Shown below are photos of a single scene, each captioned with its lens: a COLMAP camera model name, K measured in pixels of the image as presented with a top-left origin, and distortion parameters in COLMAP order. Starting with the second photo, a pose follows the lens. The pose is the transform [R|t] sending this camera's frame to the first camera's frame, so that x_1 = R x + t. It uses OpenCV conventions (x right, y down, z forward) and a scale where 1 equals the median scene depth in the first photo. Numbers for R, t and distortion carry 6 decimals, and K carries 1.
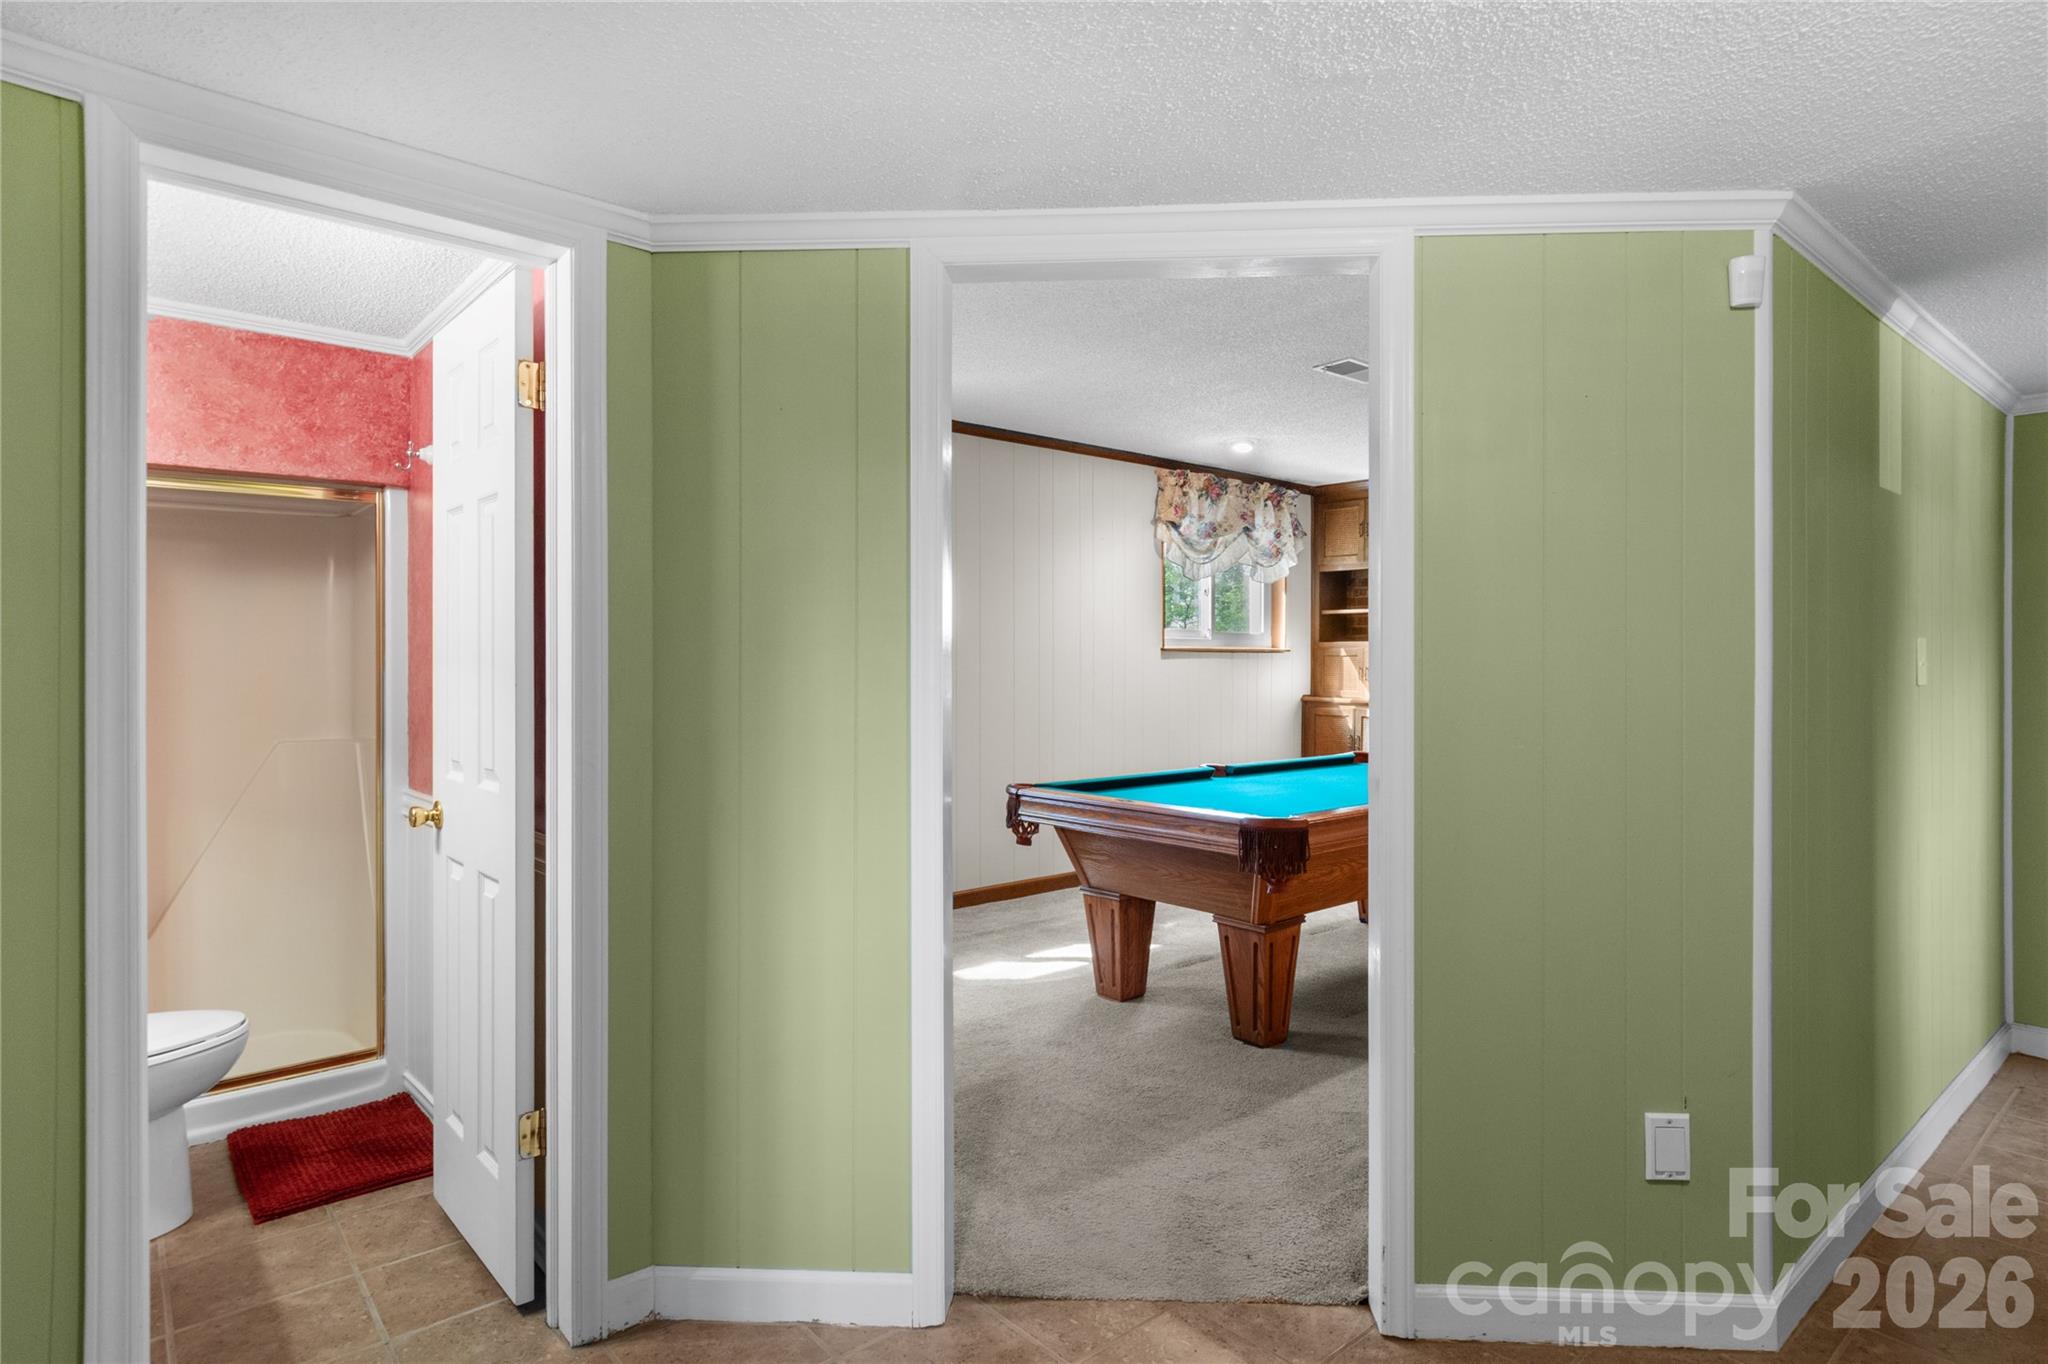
lens RADIAL K [[1111.0, 0, 1029.4], [0, 1111.0, 675.1], [0, 0, 1]] dist [-0.004369, -0.000929]
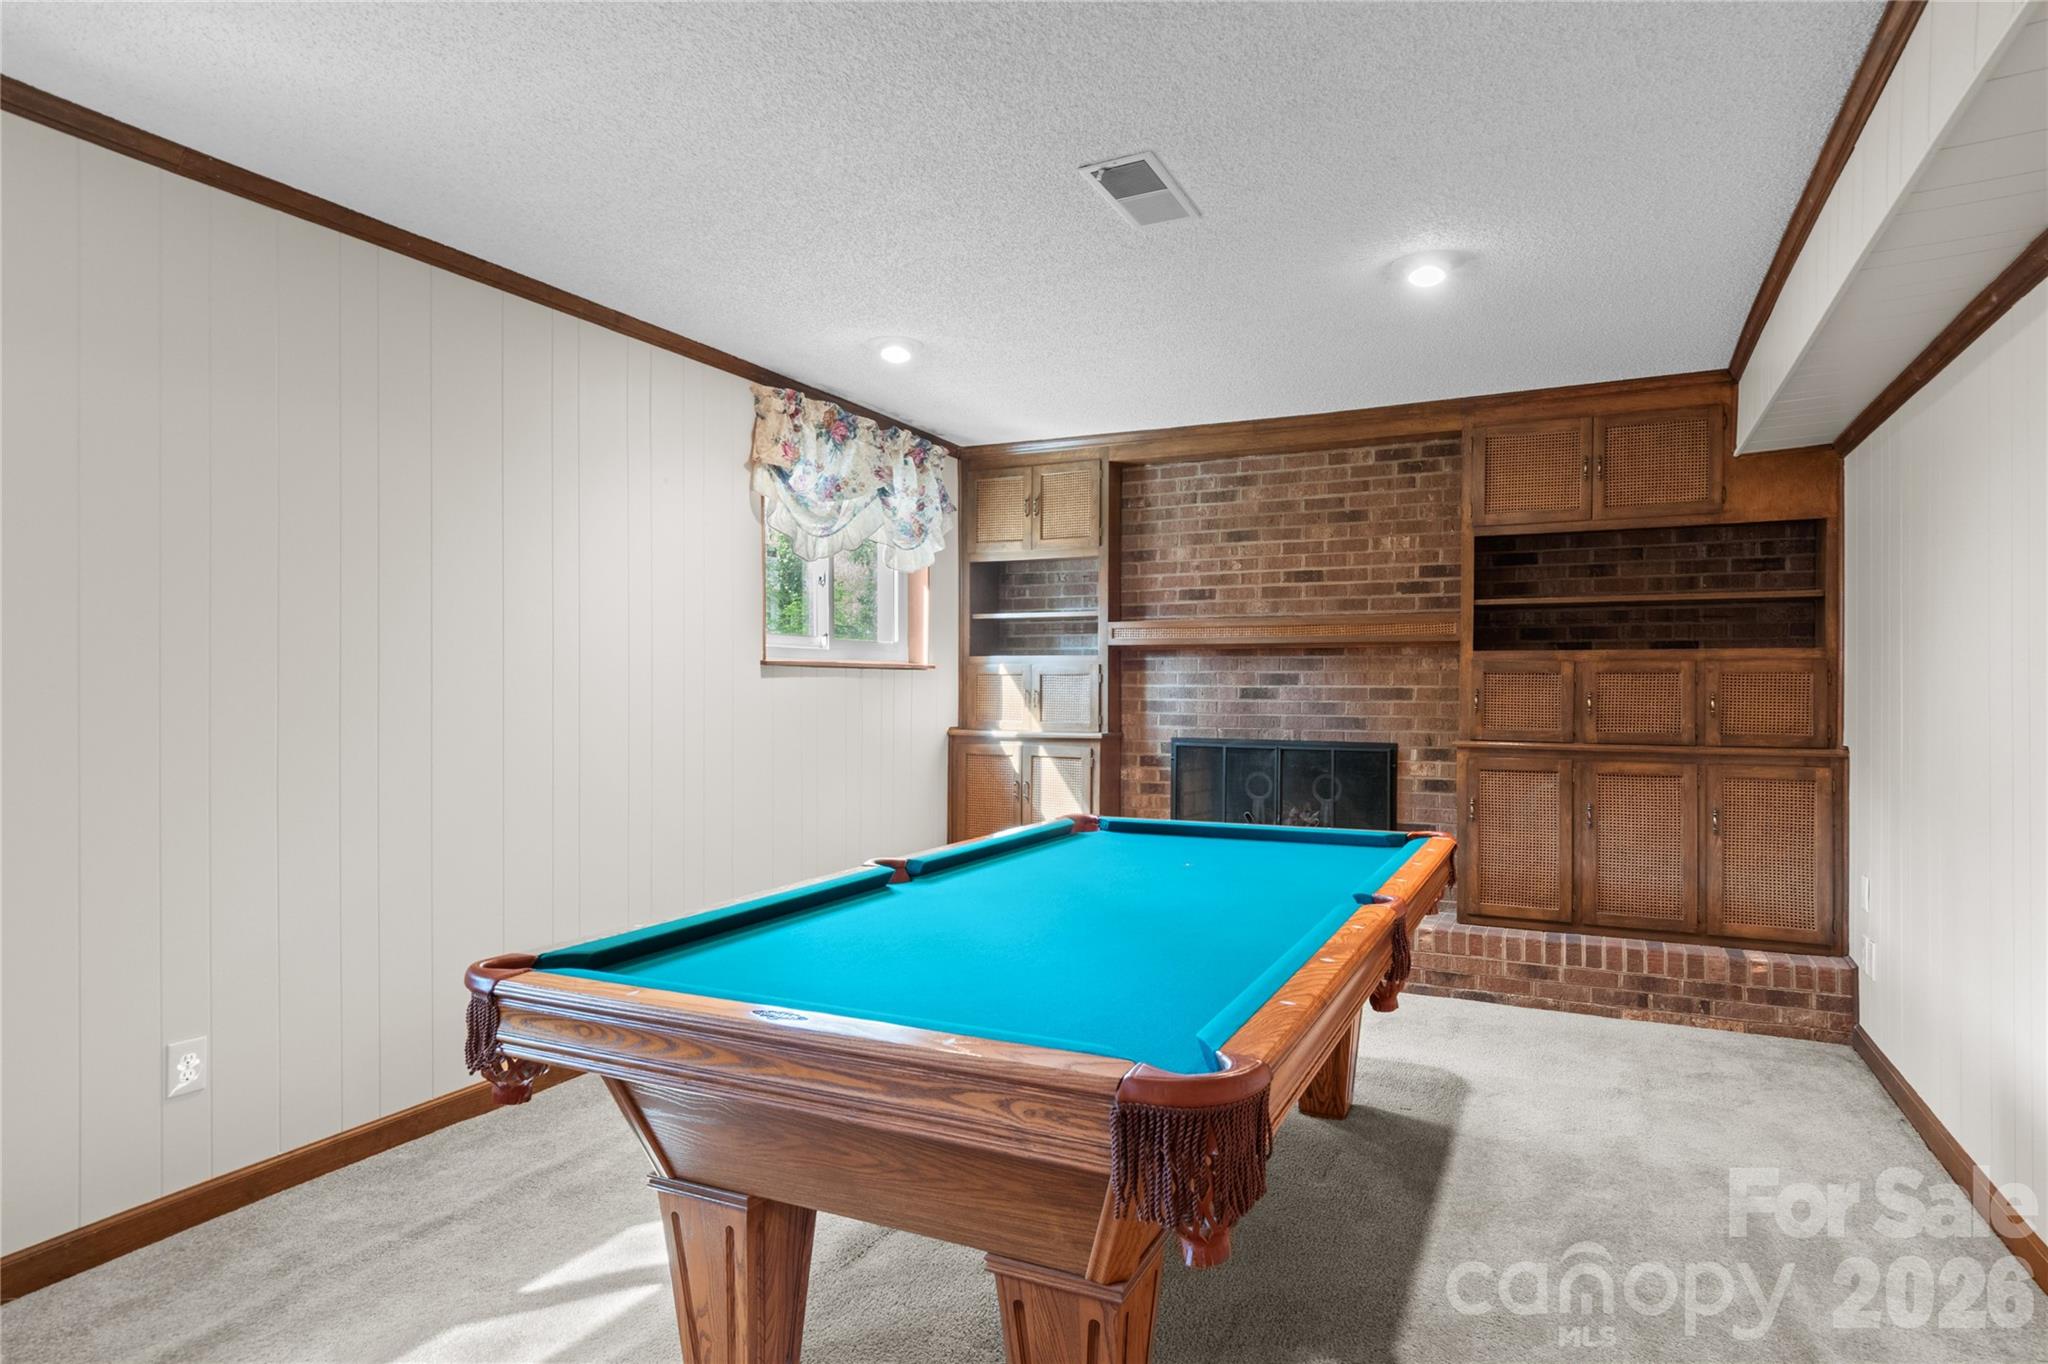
lens RADIAL K [[1111.0, 0, 1076.2], [0, 1111.0, 693.0], [0, 0, 1]] dist [-0.004369, -0.000929]
pose [[0.902134, 0.000766, 0.431456, 0.004161], [0.000467, 0.999996, -0.002752, -0.002988], [-0.431457, 0.002684, 0.902130, 0.320342]]
